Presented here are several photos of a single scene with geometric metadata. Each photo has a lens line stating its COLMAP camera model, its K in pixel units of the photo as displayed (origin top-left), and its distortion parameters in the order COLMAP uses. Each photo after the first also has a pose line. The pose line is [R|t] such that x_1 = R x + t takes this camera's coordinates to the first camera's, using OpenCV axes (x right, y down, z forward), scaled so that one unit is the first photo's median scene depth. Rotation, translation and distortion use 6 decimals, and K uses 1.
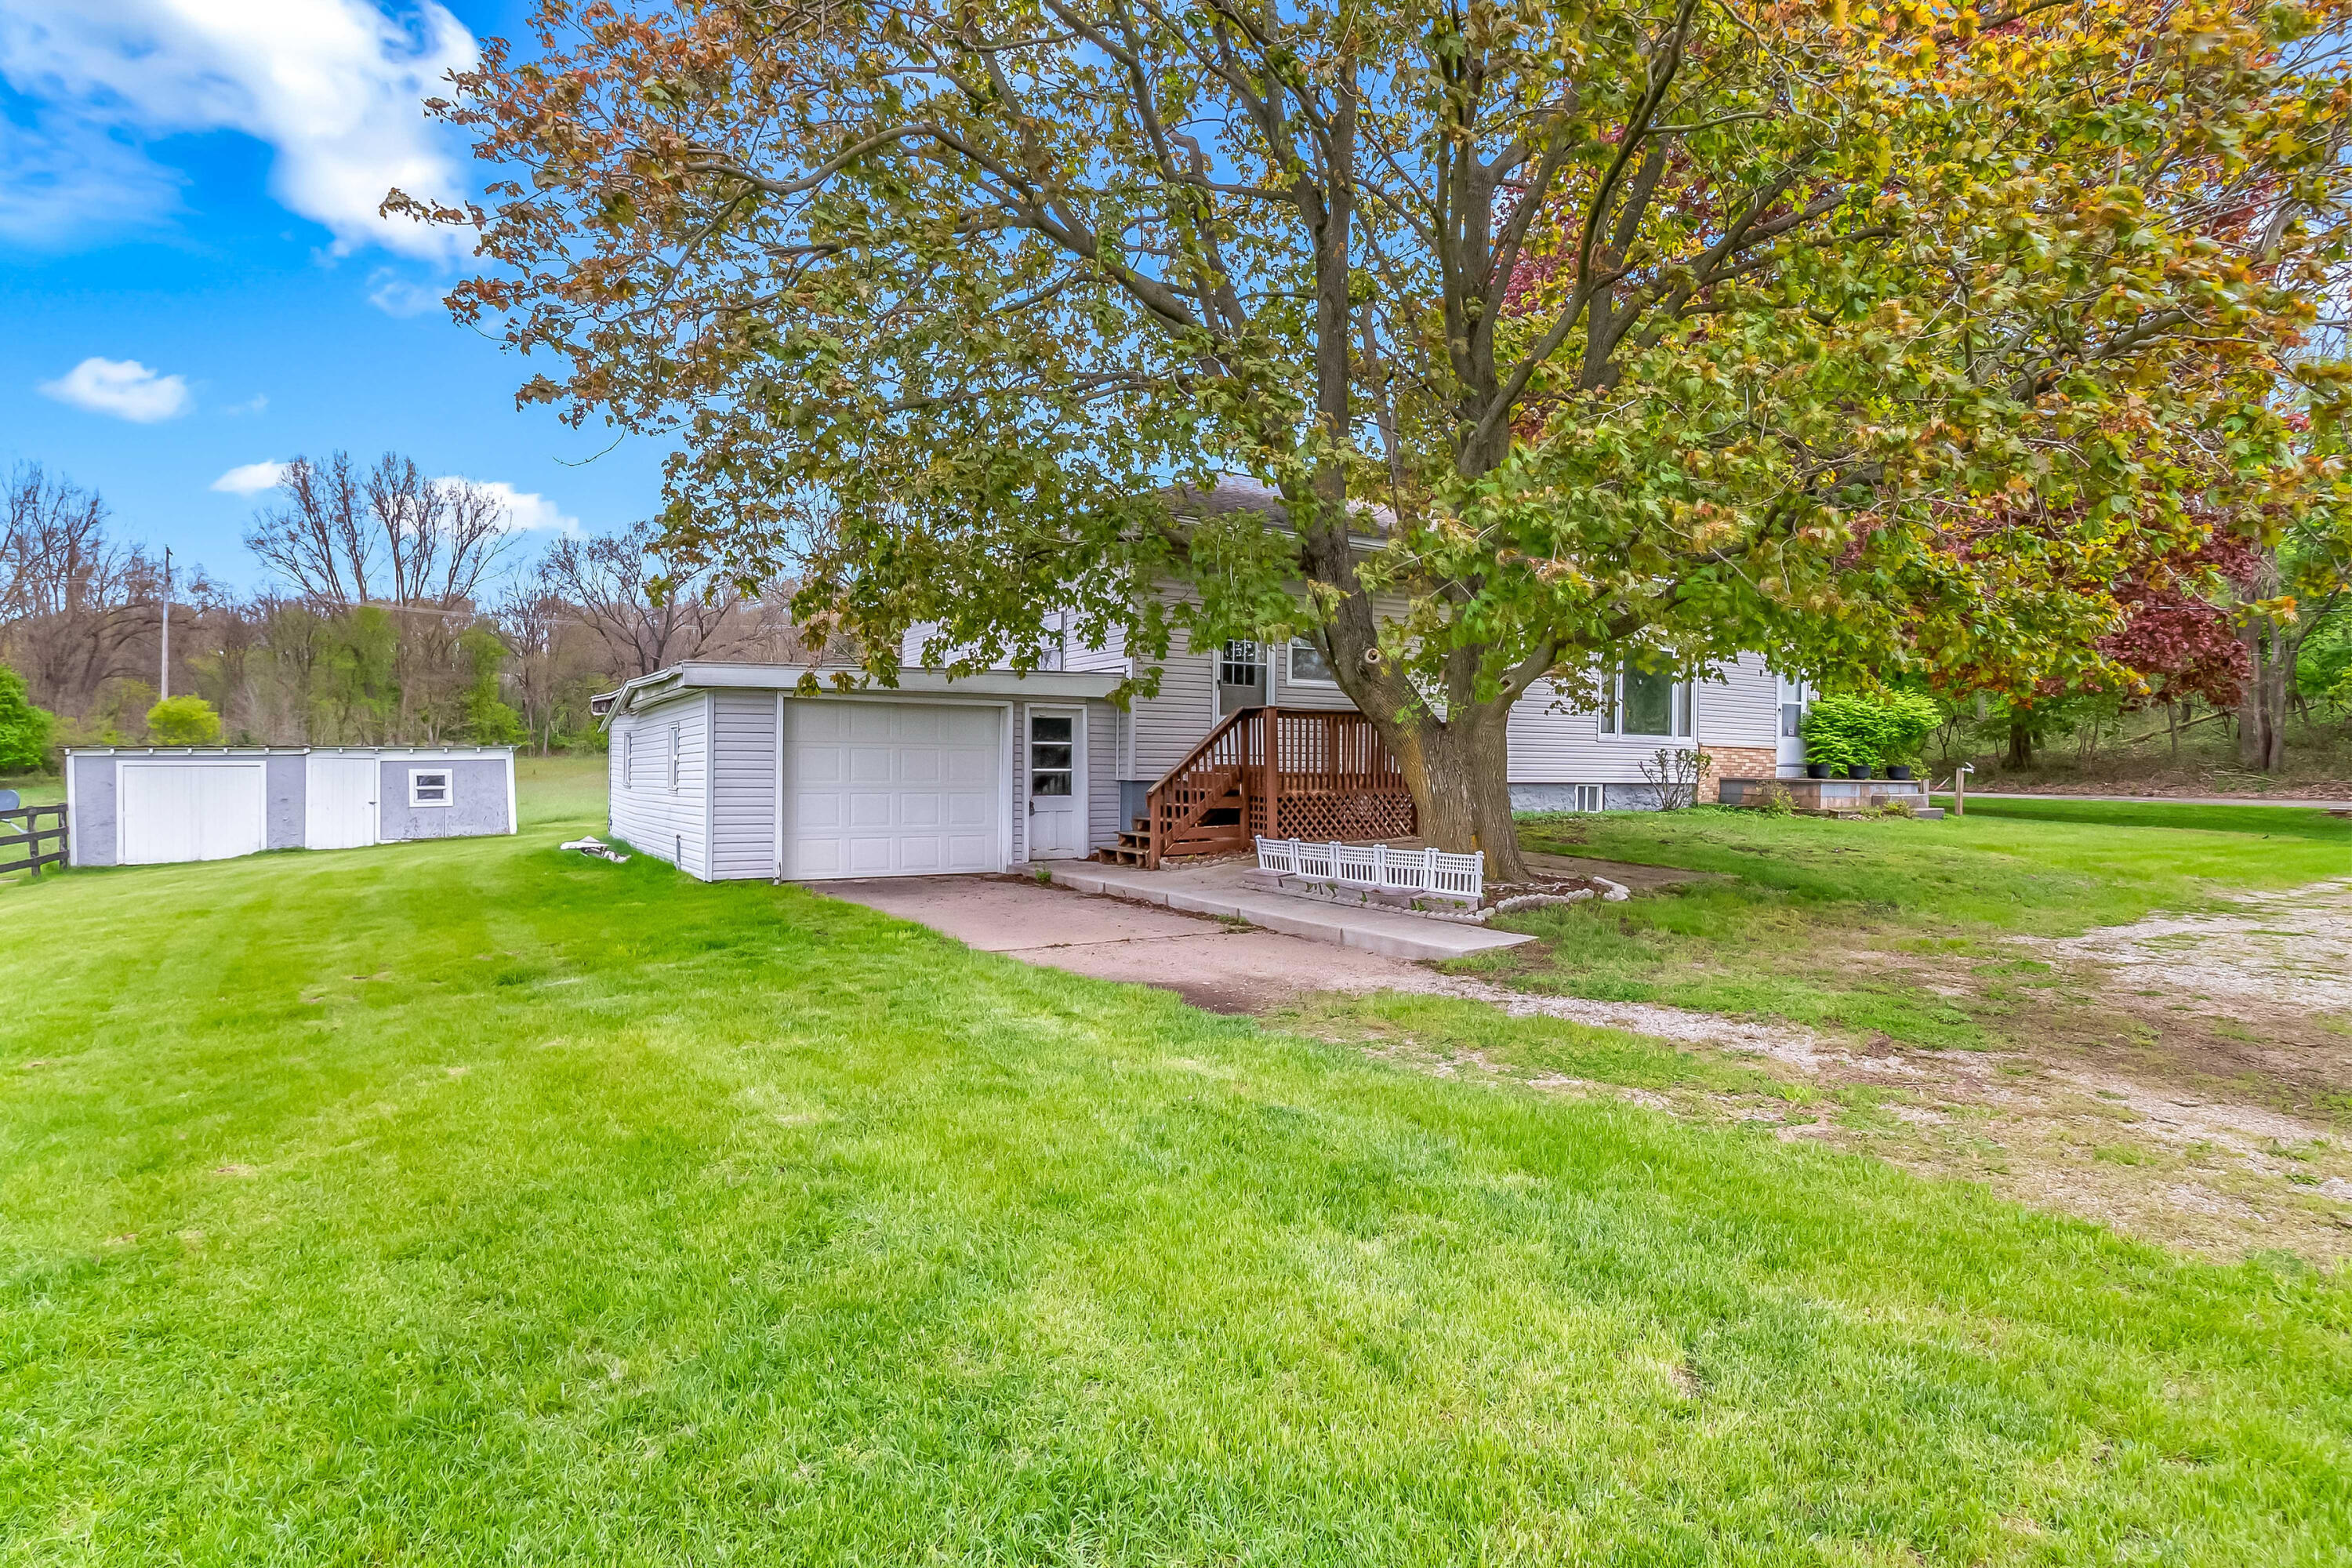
lens RADIAL K [[1163.5, 0, 1130.7], [0, 1163.5, 781.5], [0, 0, 1]] dist [-0.000122, 0.000397]
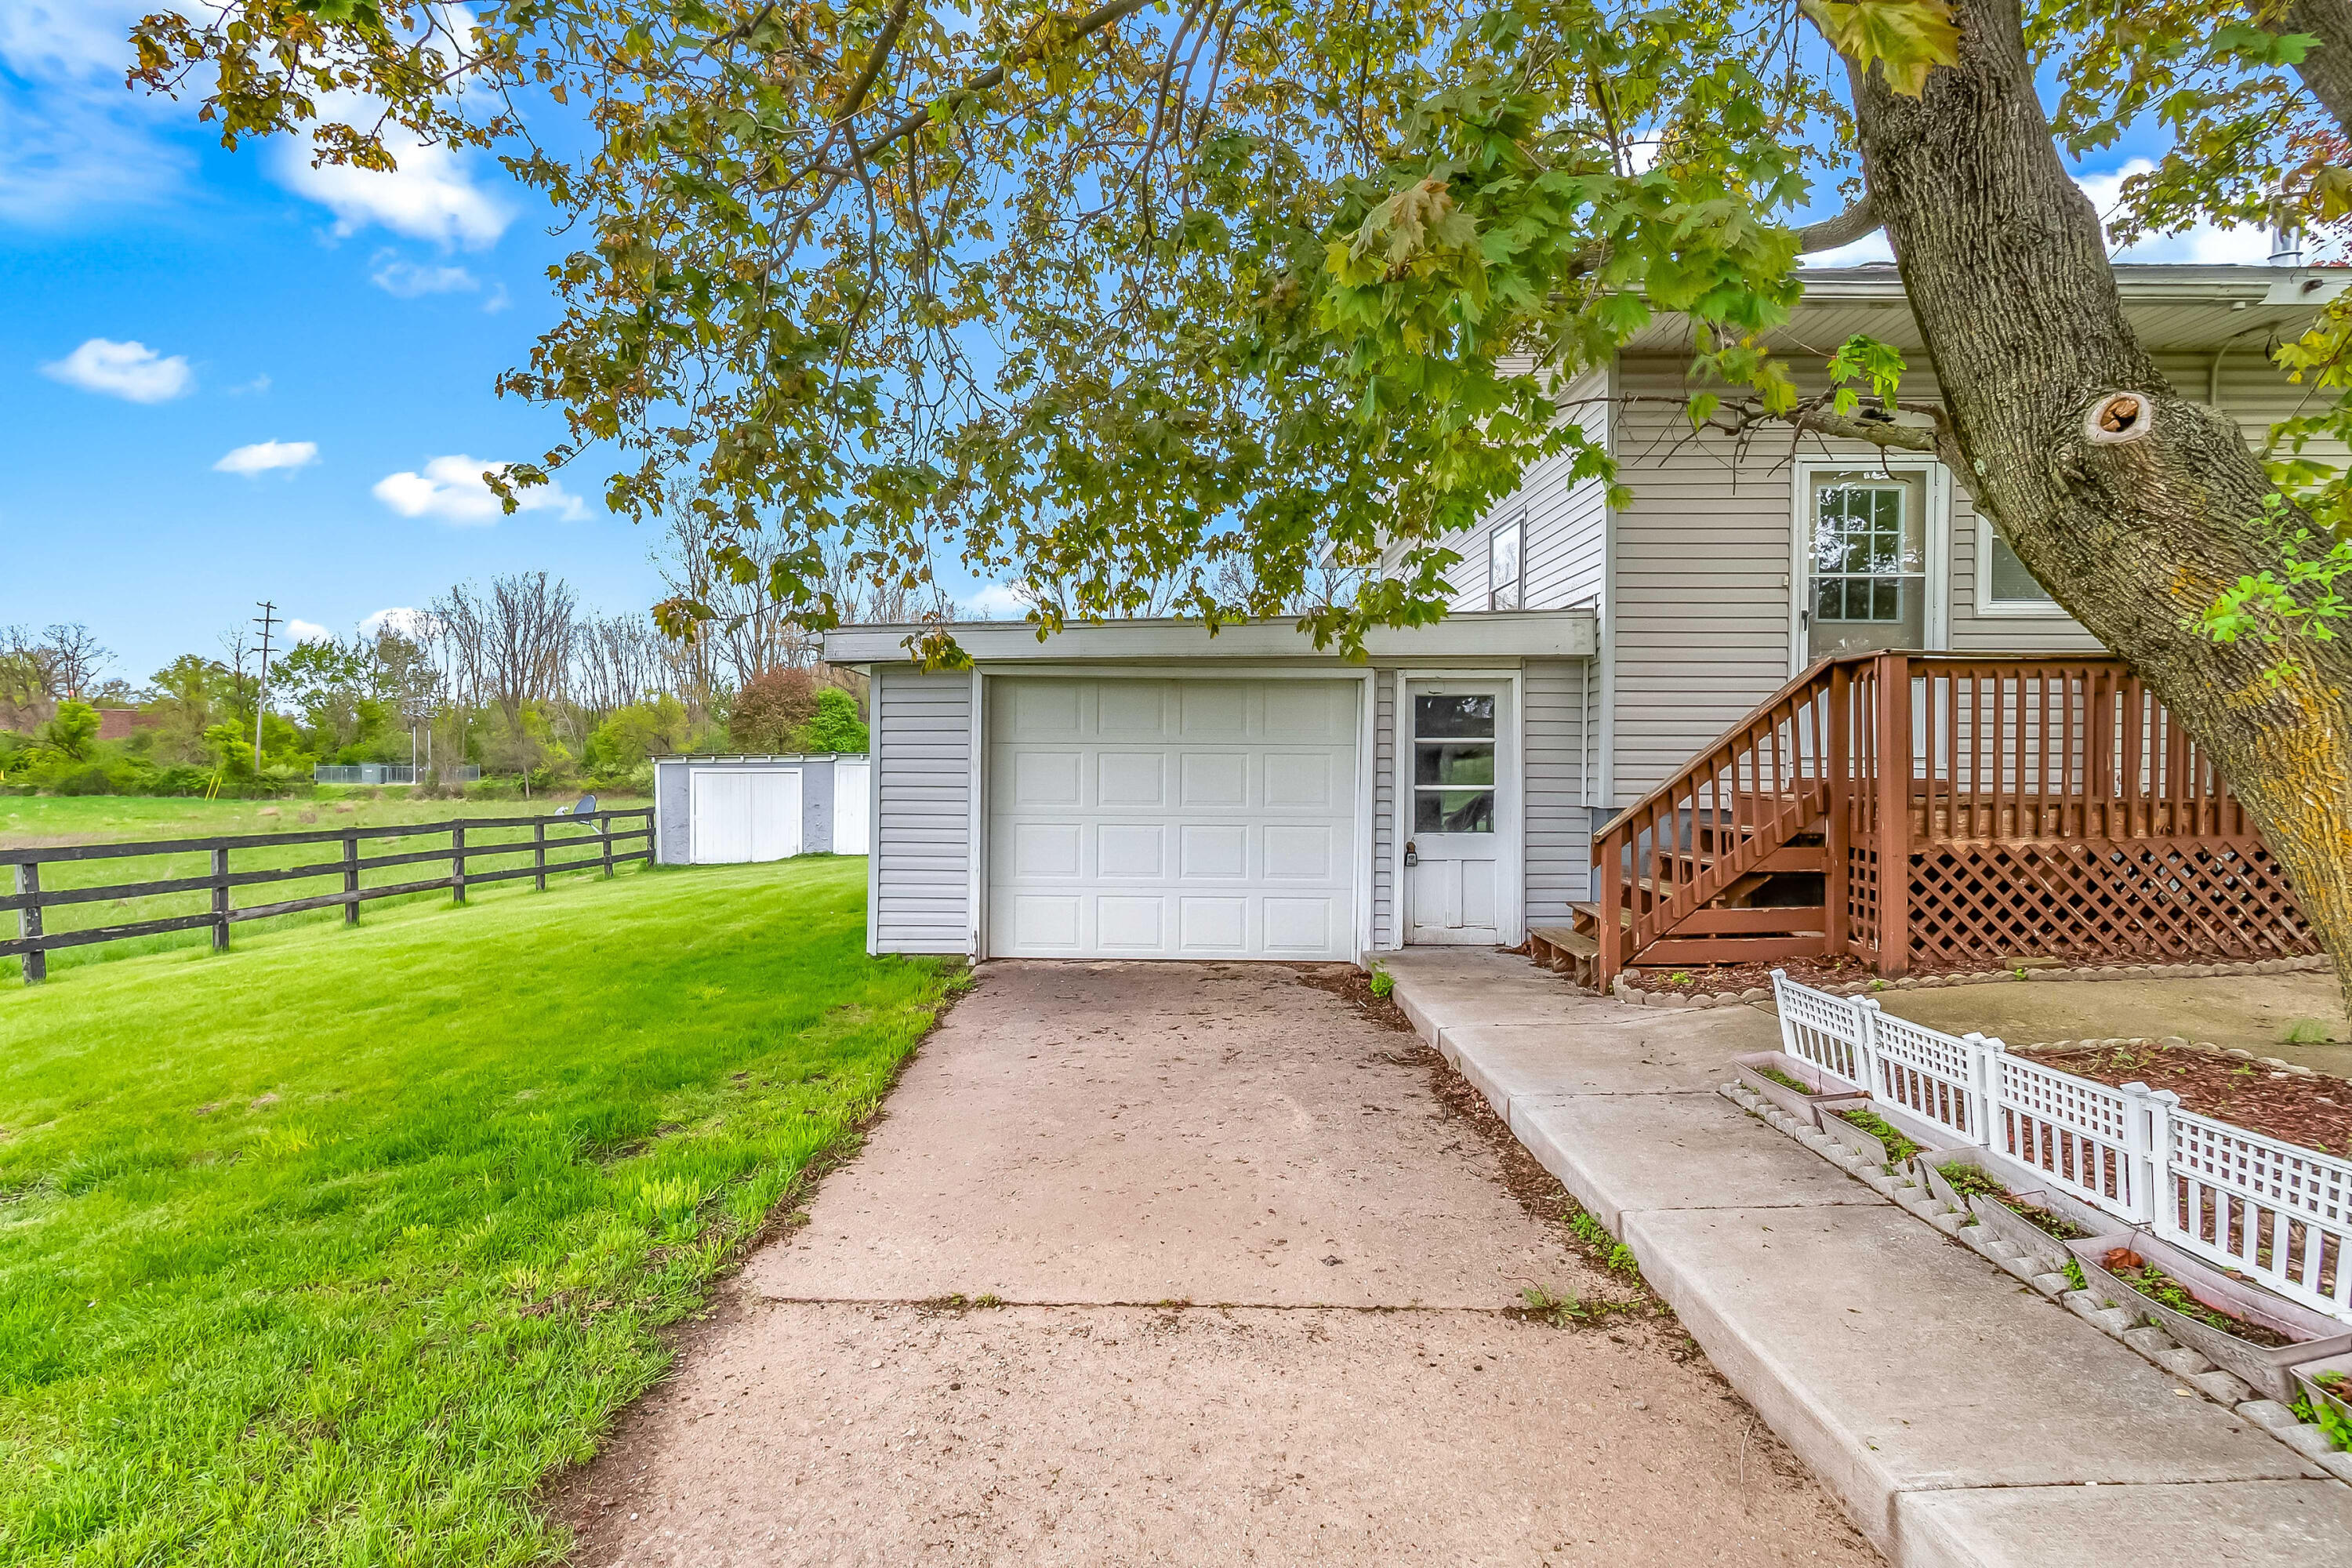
lens RADIAL K [[1167.4, 0, 1161.1], [0, 1167.4, 775.3], [0, 0, 1]] dist [-0.002025, -0.000021]
pose [[0.850197, 0.001904, -0.526461, 0.077664], [-0.004252, 0.999986, -0.003250, -0.009366], [0.526447, 0.005002, 0.850193, 0.308775]]
